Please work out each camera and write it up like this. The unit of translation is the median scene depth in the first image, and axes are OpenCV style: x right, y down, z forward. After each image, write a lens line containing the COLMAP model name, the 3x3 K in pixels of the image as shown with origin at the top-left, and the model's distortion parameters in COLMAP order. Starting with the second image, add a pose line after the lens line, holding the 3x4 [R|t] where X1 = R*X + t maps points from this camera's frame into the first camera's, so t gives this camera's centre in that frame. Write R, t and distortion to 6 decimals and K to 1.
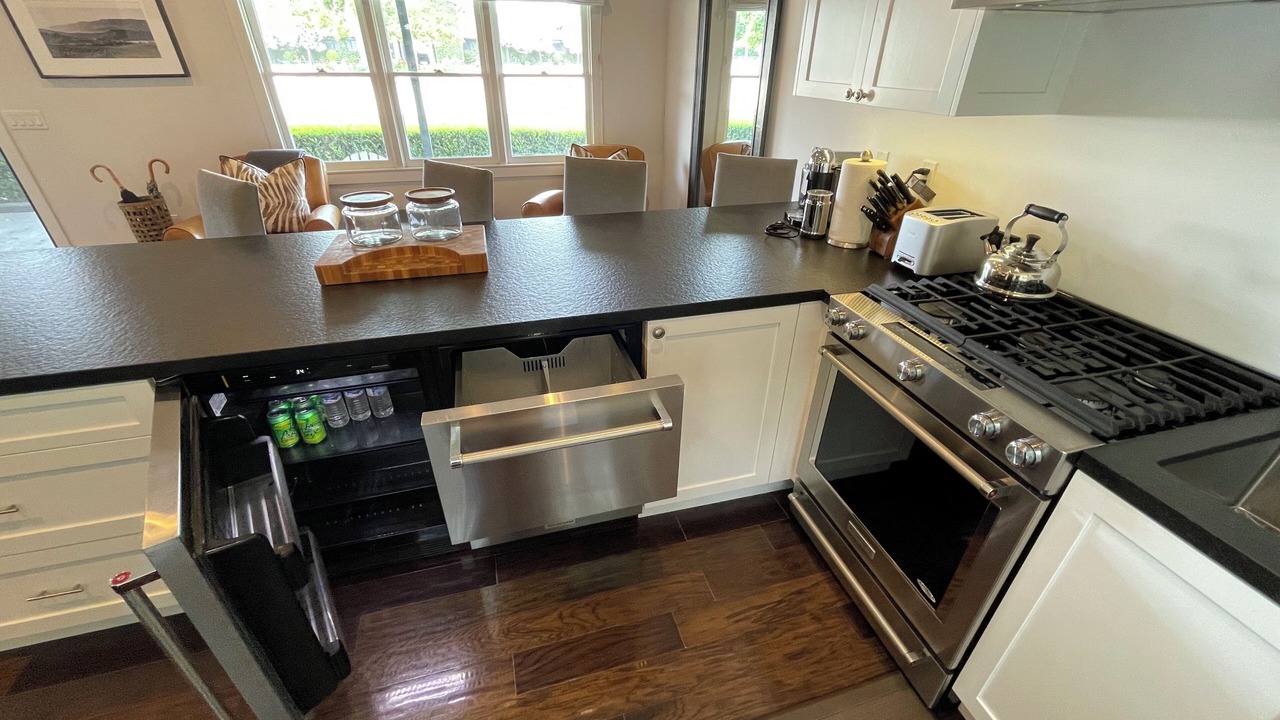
lens RADIAL K [[524.1, 0, 642.6], [0, 524.1, 363.0], [0, 0, 1]] dist [-0.004550, -0.000372]
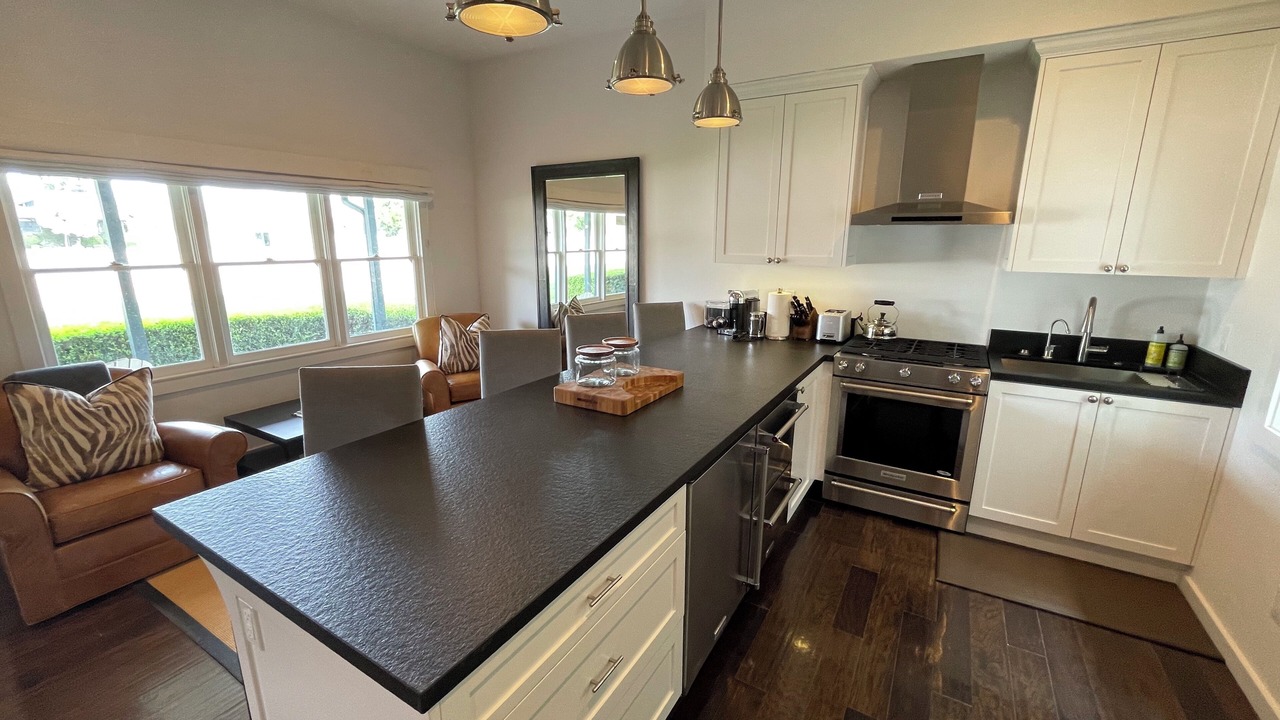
lens RADIAL K [[524.1, 0, 641.8], [0, 524.1, 360.1], [0, 0, 1]] dist [-0.004550, -0.000372]
pose [[0.735683, -0.168421, 0.656052, -0.752978], [0.349447, 0.924109, -0.154627, -0.034565], [-0.580221, 0.343012, 0.738706, 0.005848]]
